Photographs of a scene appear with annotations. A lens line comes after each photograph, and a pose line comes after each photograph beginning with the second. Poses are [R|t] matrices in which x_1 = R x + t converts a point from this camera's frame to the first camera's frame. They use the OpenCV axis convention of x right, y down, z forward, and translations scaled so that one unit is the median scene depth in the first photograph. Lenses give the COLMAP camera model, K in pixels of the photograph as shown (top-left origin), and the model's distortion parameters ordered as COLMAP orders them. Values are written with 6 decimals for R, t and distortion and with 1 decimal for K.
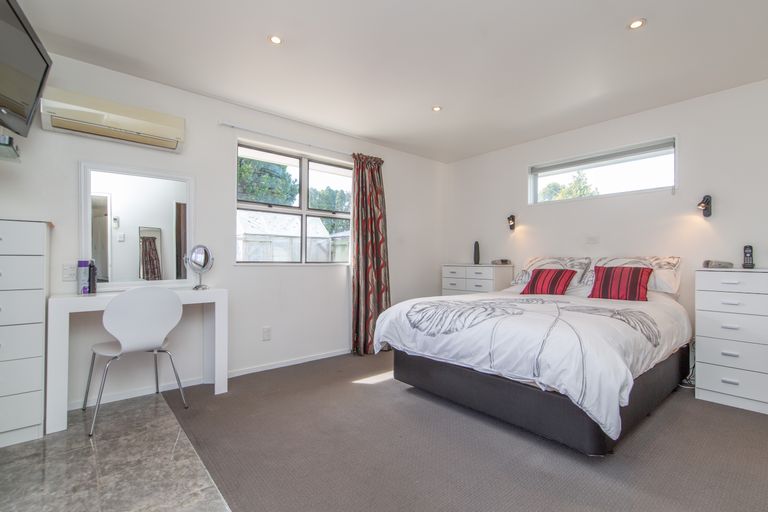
lens RADIAL K [[362.6, 0, 394.2], [0, 362.6, 258.2], [0, 0, 1]] dist [-0.000232, 0.000089]
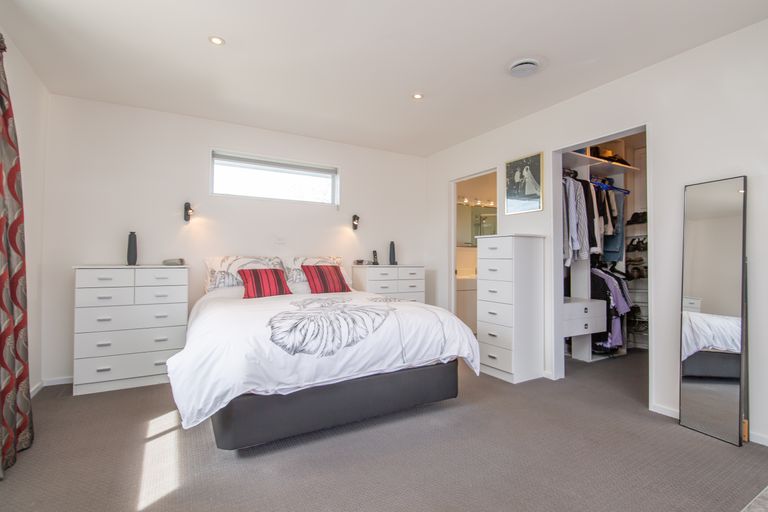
lens RADIAL K [[362.6, 0, 394.2], [0, 362.6, 258.2], [0, 0, 1]] dist [-0.000232, 0.000089]
pose [[0.185499, 0.002465, 0.982641, -0.633888], [-0.008081, 0.999967, -0.000983, 0.000330], [-0.982611, -0.007758, 0.185513, 0.687696]]
